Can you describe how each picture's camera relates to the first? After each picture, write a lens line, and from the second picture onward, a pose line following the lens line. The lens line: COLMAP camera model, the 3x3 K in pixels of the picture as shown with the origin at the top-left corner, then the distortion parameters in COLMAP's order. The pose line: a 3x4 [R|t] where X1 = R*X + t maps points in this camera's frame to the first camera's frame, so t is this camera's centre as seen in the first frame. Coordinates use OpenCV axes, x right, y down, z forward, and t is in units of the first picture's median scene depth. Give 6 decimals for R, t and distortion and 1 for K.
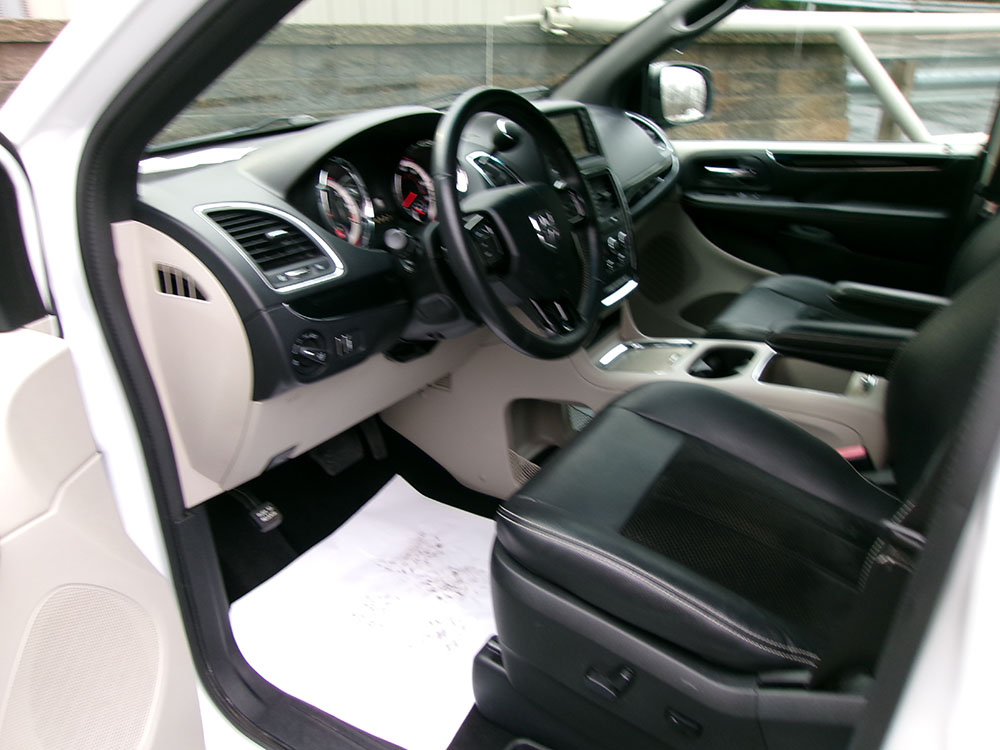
lens RADIAL K [[769.1, 0, 497.2], [0, 769.1, 376.8], [0, 0, 1]] dist [-0.027401, 0.043482]
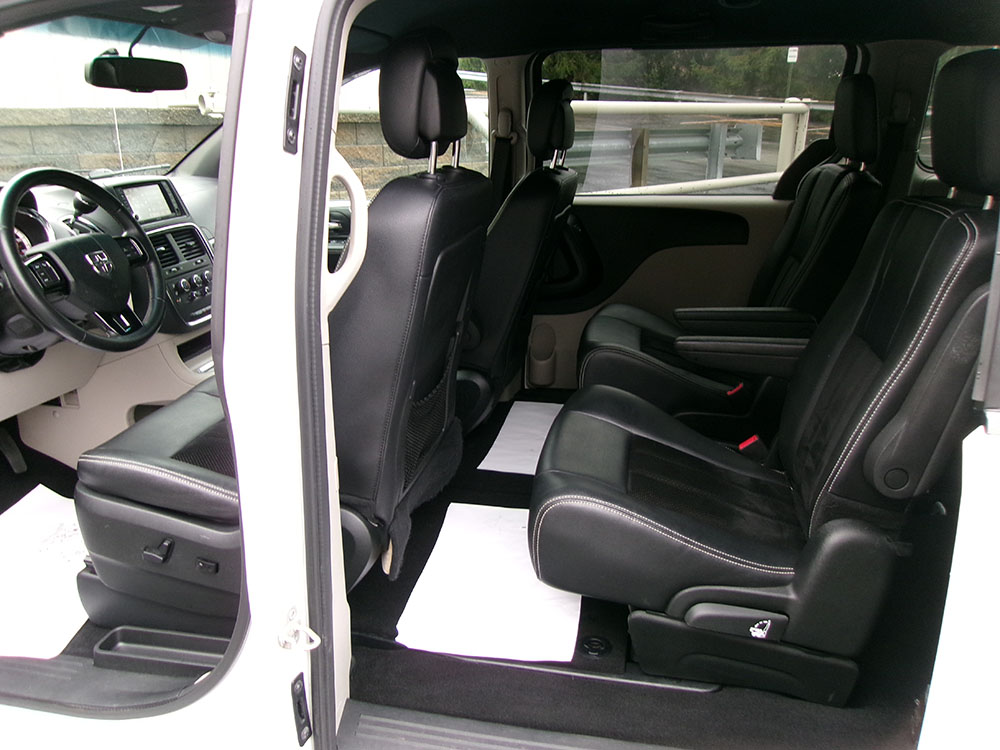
lens RADIAL K [[764.2, 0, 500.0], [0, 764.2, 375.0], [0, 0, 1]] dist [0.008064, 0.006847]
pose [[0.943231, -0.106702, 0.314531, 0.258680], [0.133281, 0.988998, -0.064180, 0.181853], [-0.304222, 0.102458, 0.947075, -0.499626]]
